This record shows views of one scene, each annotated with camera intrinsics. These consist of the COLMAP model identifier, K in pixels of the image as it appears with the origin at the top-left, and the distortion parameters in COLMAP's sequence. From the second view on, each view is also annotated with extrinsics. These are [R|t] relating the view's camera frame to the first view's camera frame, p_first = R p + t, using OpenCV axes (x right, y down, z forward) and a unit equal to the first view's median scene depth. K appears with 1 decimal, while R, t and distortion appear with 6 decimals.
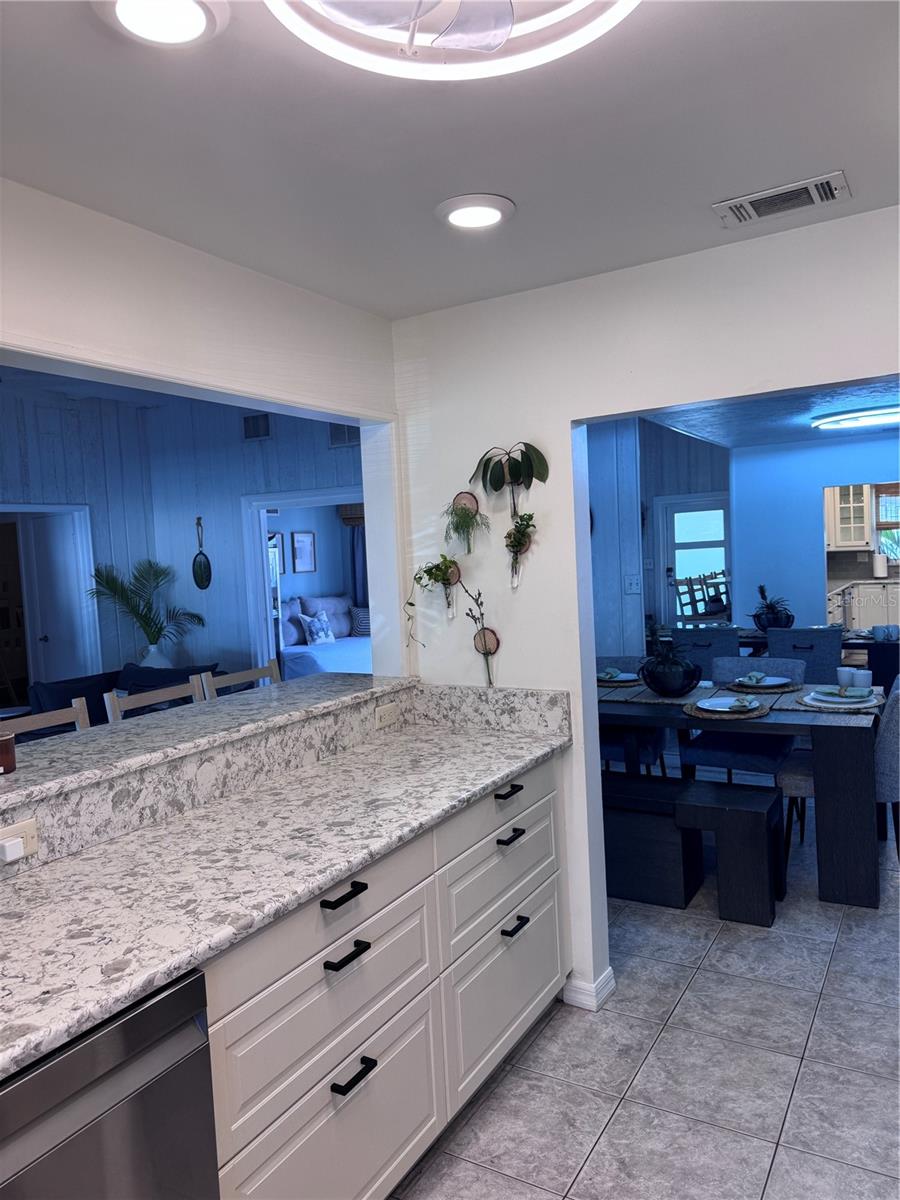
lens RADIAL K [[848.4, 0, 450.0], [0, 848.4, 600.0], [0, 0, 1]] dist [0.048236, -0.001301]
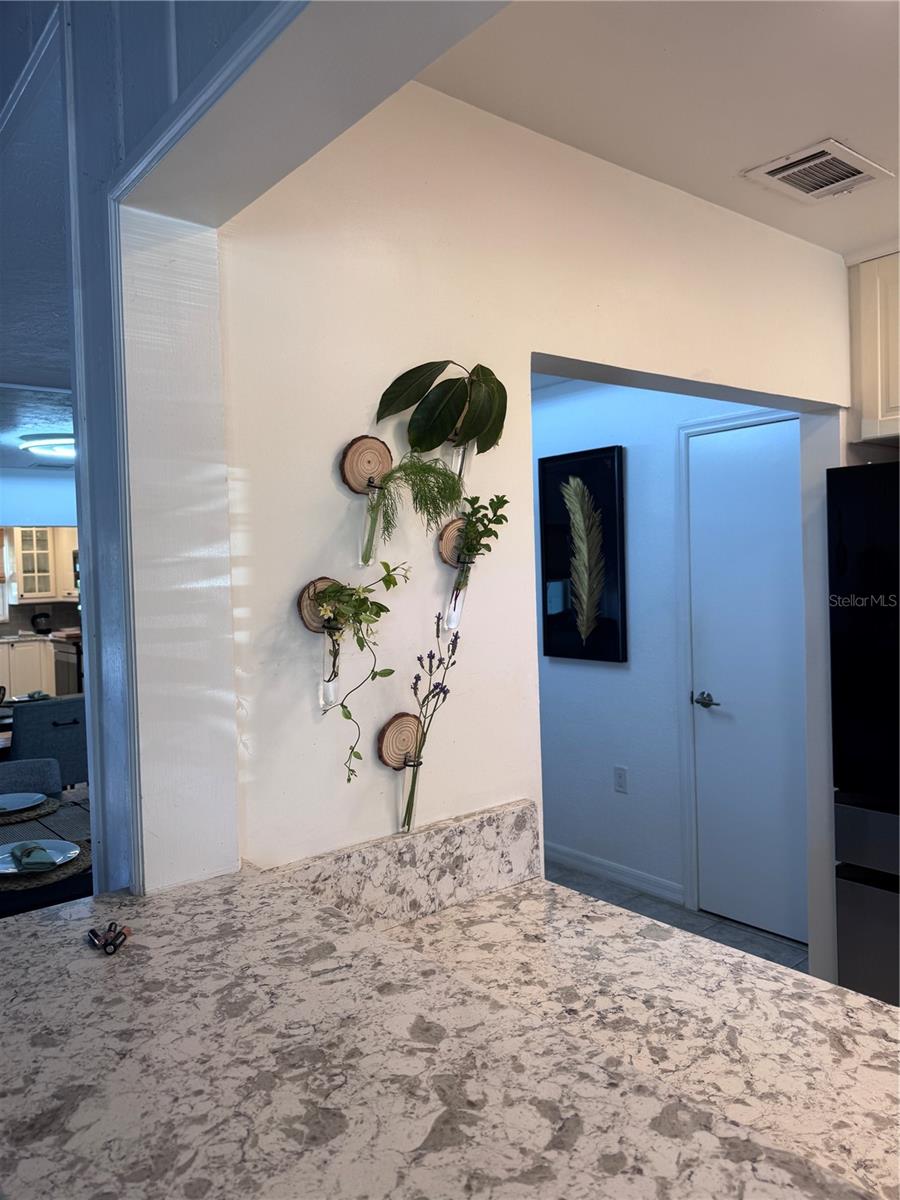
lens RADIAL K [[867.8, 0, 450.1], [0, 867.8, 570.4], [0, 0, 1]] dist [-0.003611, -0.010697]
pose [[0.351347, 0.027077, 0.935854, -0.437901], [0.079986, 0.995059, -0.058819, -0.018797], [-0.932822, 0.095521, 0.347445, 0.809225]]
